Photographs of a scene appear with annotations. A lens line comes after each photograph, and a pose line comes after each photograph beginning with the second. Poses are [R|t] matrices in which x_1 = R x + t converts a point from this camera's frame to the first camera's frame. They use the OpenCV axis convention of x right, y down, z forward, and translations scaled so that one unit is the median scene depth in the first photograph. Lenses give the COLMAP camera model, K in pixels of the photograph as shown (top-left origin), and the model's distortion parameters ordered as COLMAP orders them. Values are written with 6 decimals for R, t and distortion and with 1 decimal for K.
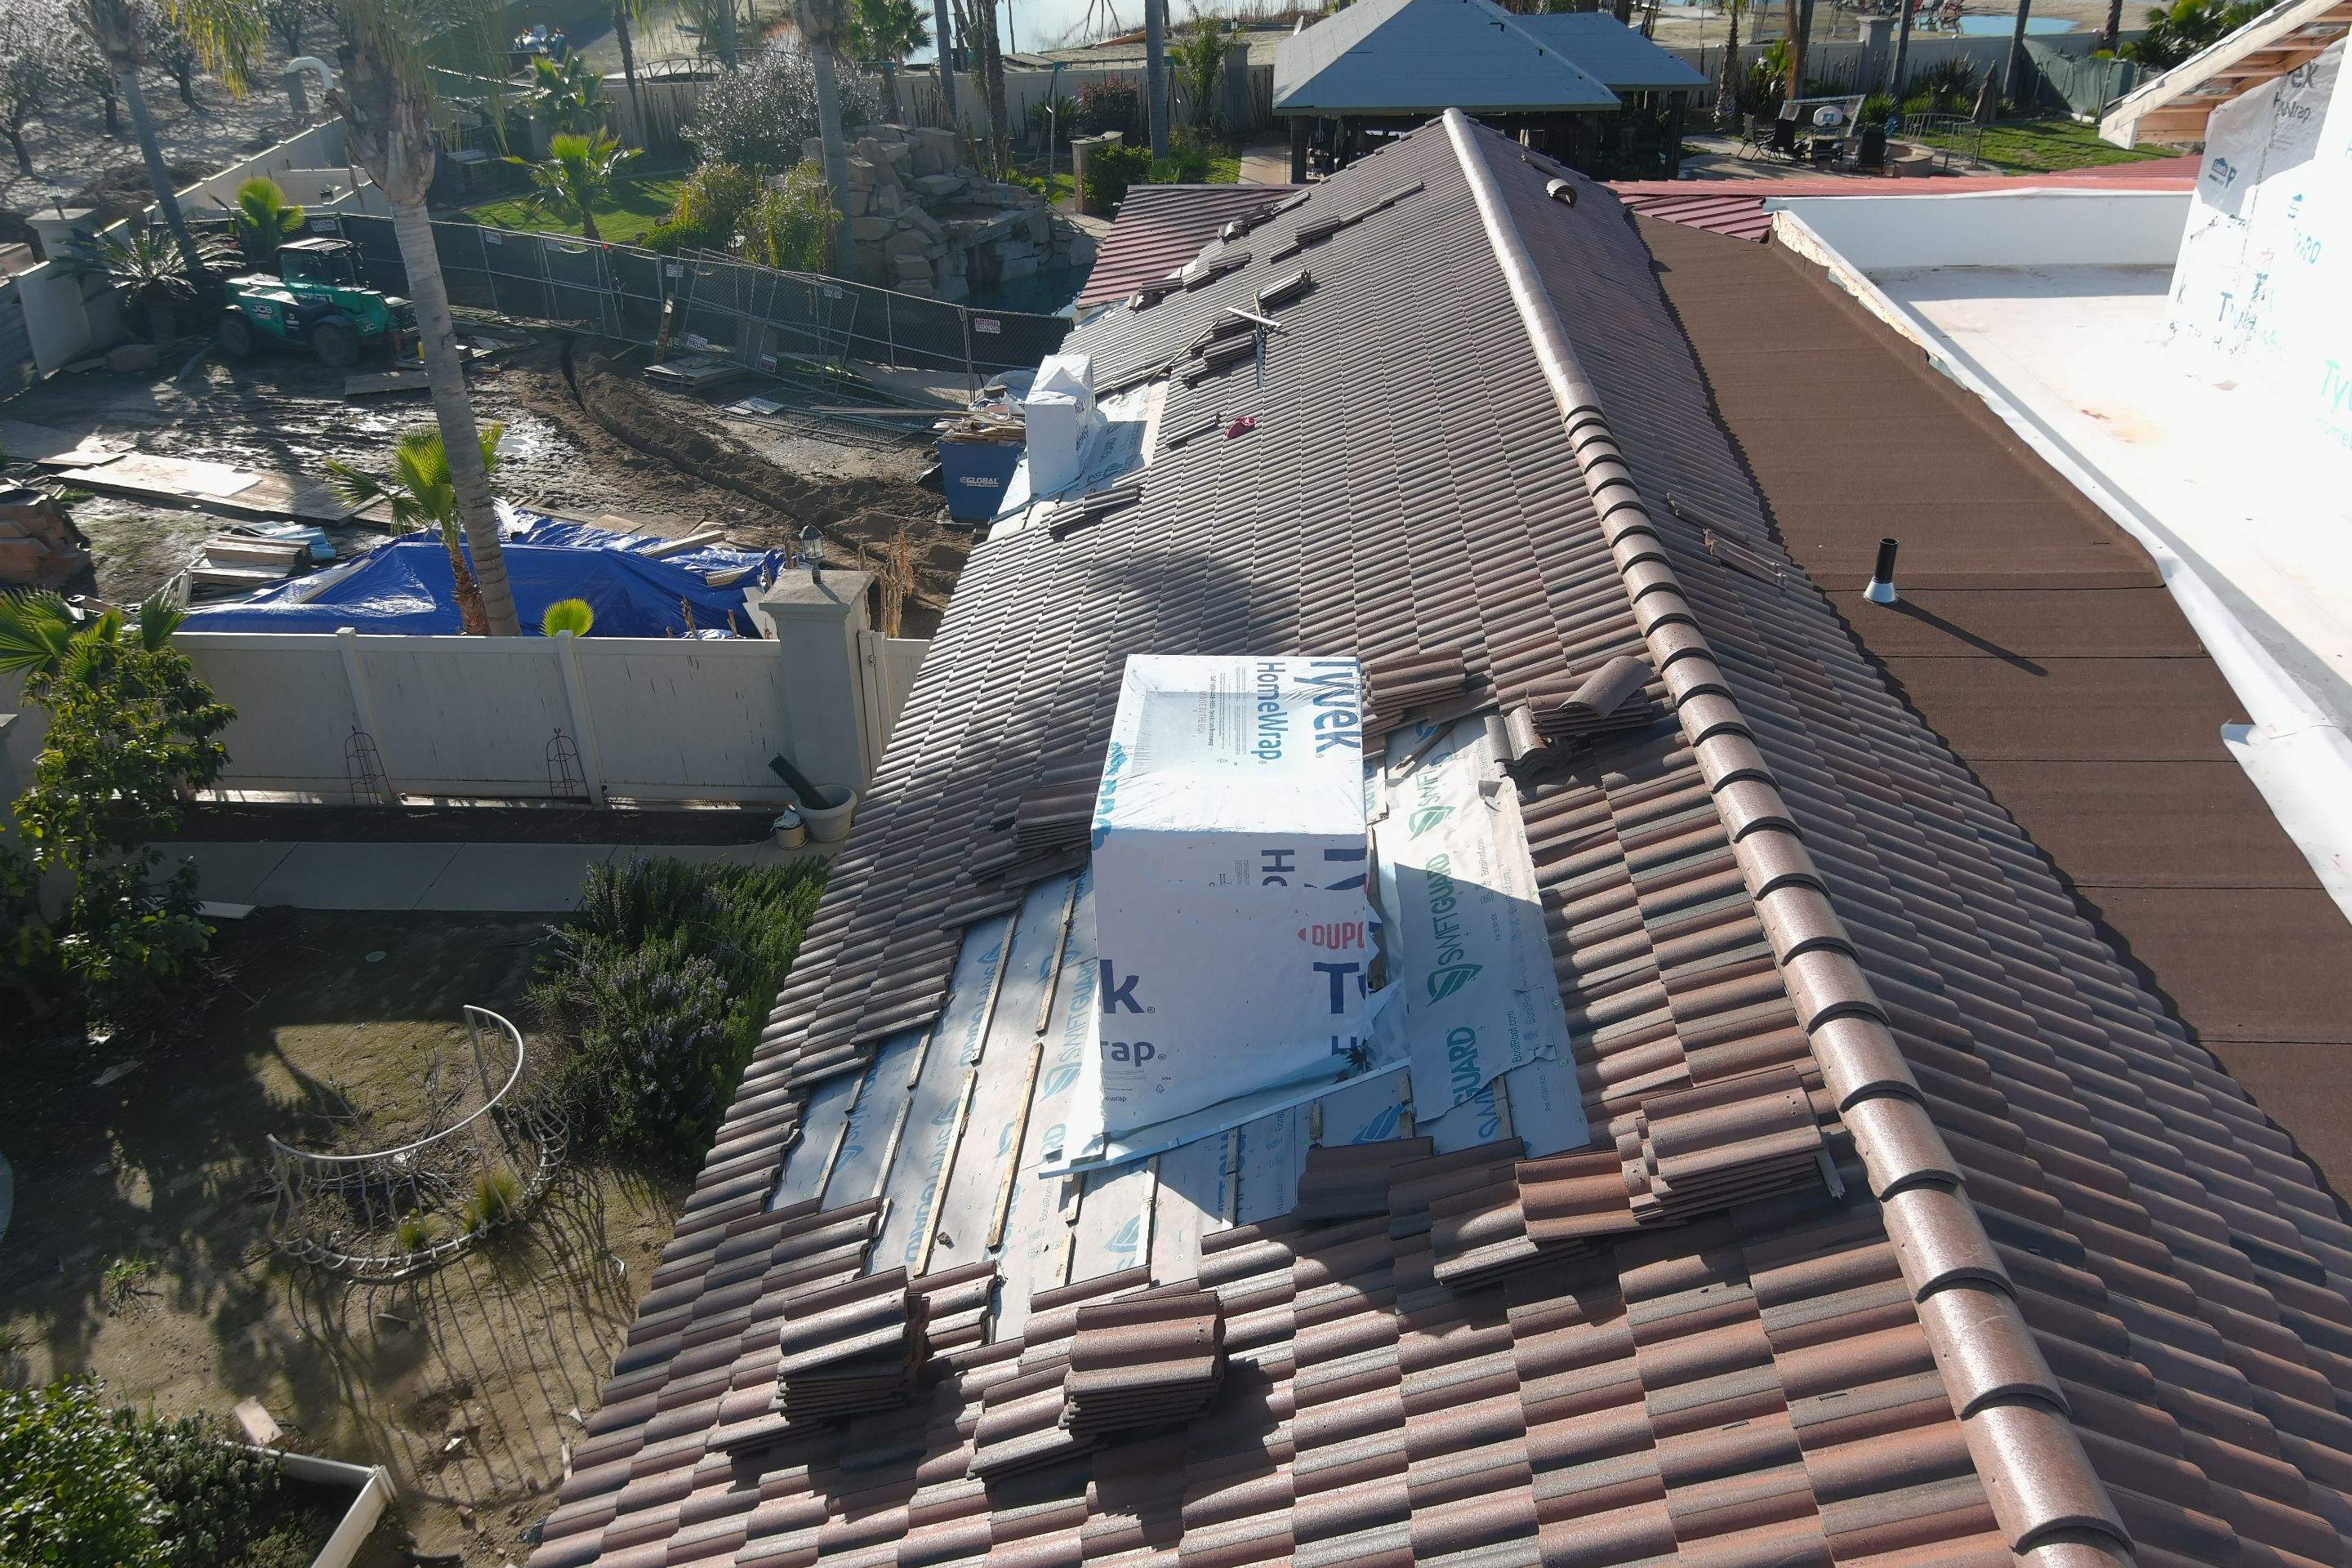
lens RADIAL K [[1836.3, 0, 1164.1], [0, 1836.3, 789.3], [0, 0, 1]] dist [0.027185, -0.013678]
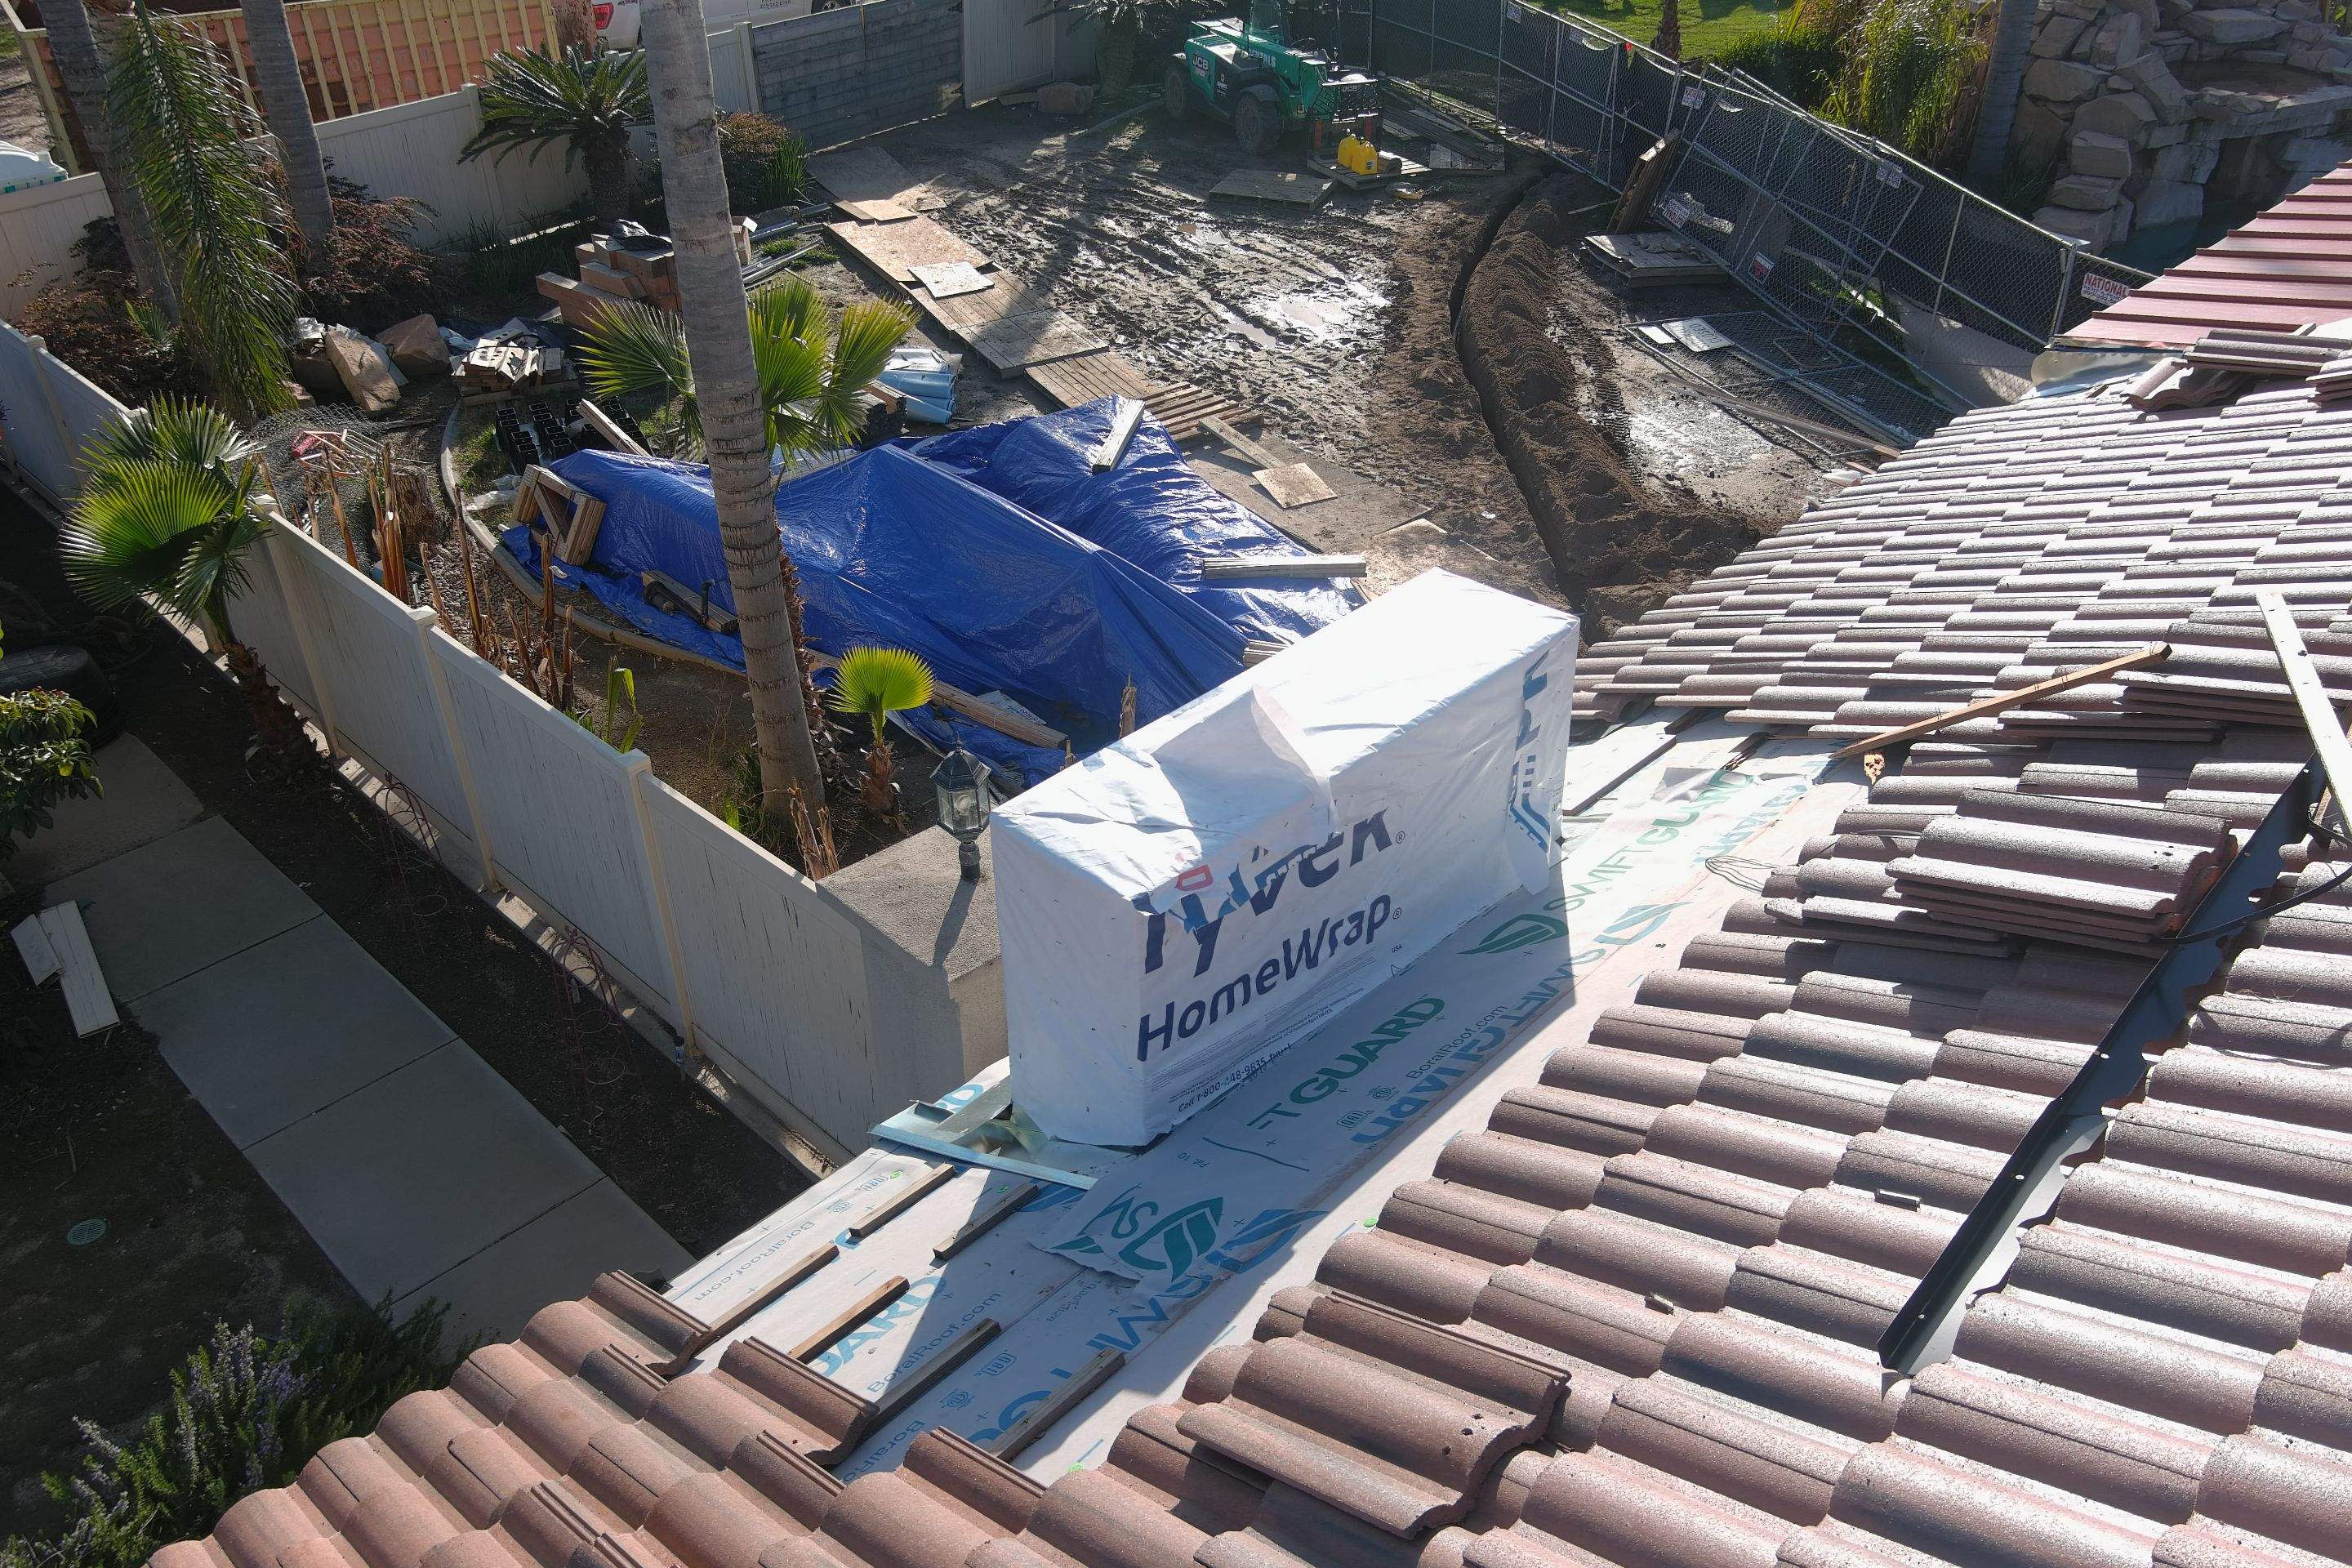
lens RADIAL K [[1836.3, 0, 1172.7], [0, 1836.3, 784.8], [0, 0, 1]] dist [0.027185, -0.013678]
pose [[0.759899, 0.366017, -0.537200, 0.035664], [-0.314261, 0.930273, 0.189295, -0.123616], [0.569028, 0.024976, 0.821939, 0.372033]]
